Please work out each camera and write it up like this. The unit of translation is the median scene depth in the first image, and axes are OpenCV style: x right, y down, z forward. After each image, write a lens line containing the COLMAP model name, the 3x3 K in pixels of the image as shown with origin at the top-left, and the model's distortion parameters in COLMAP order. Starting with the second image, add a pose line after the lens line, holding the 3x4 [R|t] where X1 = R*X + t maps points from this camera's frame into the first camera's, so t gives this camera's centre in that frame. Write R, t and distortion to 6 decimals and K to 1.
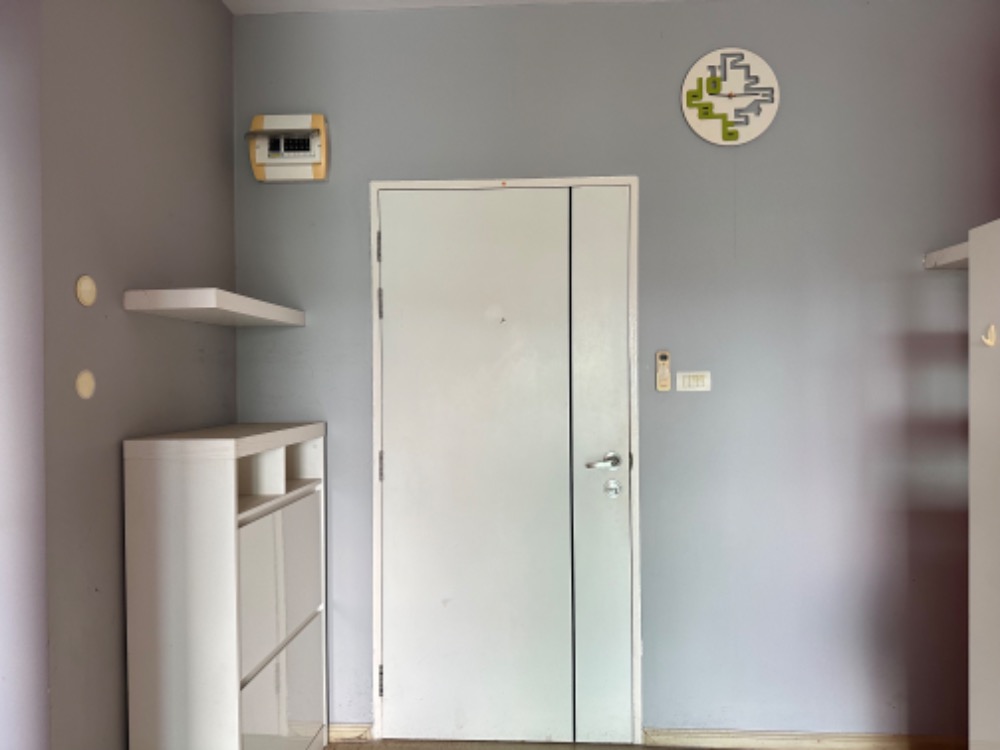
lens RADIAL K [[704.8, 0, 502.1], [0, 704.8, 376.0], [0, 0, 1]] dist [0.031674, -0.002995]
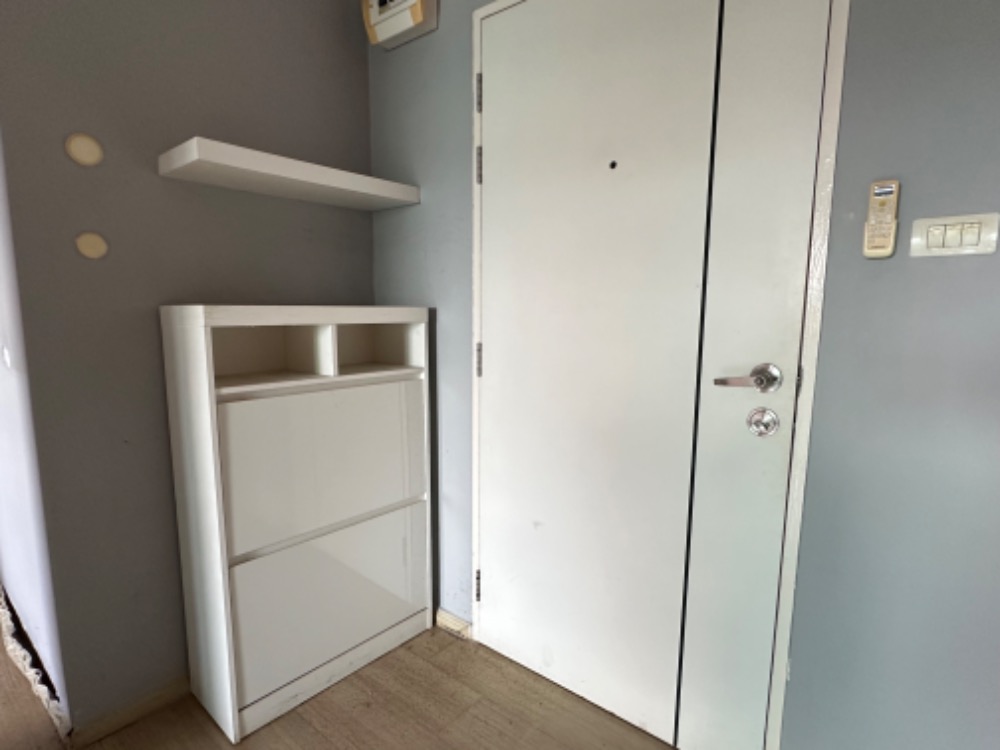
lens RADIAL K [[524.1, 0, 498.9], [0, 524.1, 377.1], [0, 0, 1]] dist [-0.004392, -0.000634]
pose [[0.804001, 0.095404, -0.586924, 0.236414], [-0.013244, 0.989673, 0.142728, 0.057438], [0.594480, -0.106980, 0.796962, 0.499308]]
